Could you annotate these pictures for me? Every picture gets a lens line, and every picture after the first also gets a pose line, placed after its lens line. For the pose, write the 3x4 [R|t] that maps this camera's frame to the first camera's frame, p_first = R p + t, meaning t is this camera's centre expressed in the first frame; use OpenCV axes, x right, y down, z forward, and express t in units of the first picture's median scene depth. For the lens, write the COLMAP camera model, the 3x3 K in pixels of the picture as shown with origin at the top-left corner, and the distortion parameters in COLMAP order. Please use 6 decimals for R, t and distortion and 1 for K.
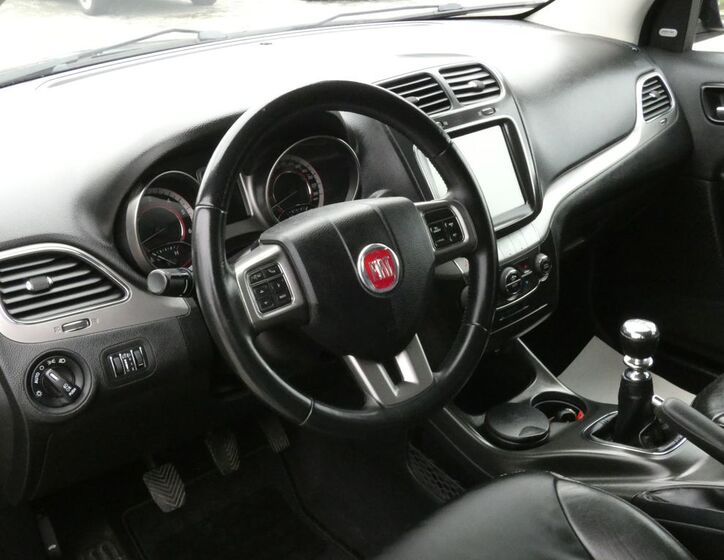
lens RADIAL K [[832.3, 0, 362.0], [0, 832.3, 280.0], [0, 0, 1]] dist [0.011838, 0.001214]
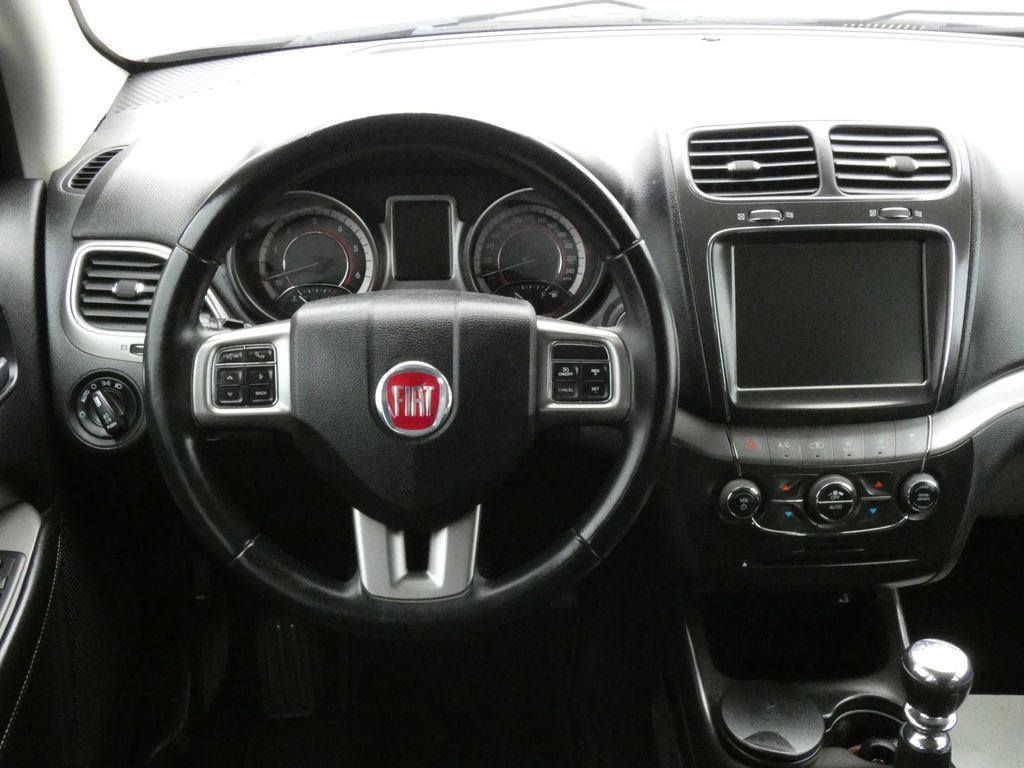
lens RADIAL K [[1138.3, 0, 512.0], [0, 1138.3, 384.0], [0, 0, 1]] dist [-0.021955, -0.010170]
pose [[0.798037, 0.307623, -0.518175, 0.394211], [-0.279960, 0.950720, 0.133246, -0.121226], [0.533629, 0.038734, 0.844831, 0.192530]]
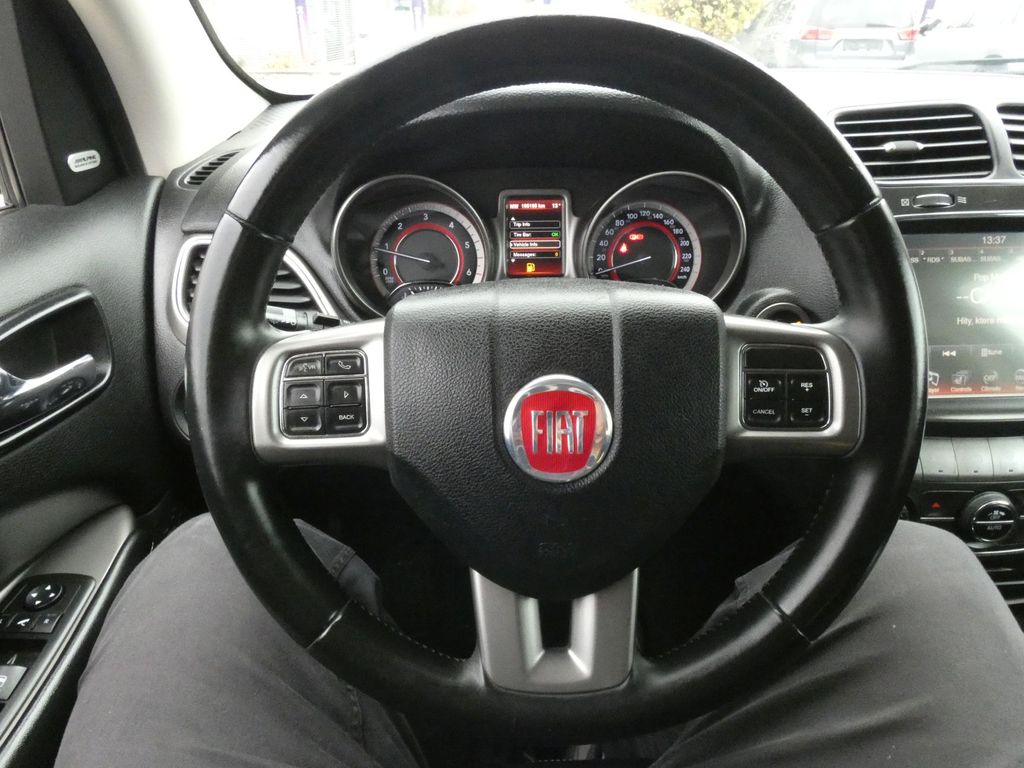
lens RADIAL K [[621.1, 0, 512.0], [0, 621.1, 384.0], [0, 0, 1]] dist [-0.000115, -0.000736]
pose [[0.772160, 0.340676, -0.536384, 0.127617], [-0.282377, 0.940171, 0.190636, -0.070216], [0.569238, 0.004261, 0.822162, 0.496040]]
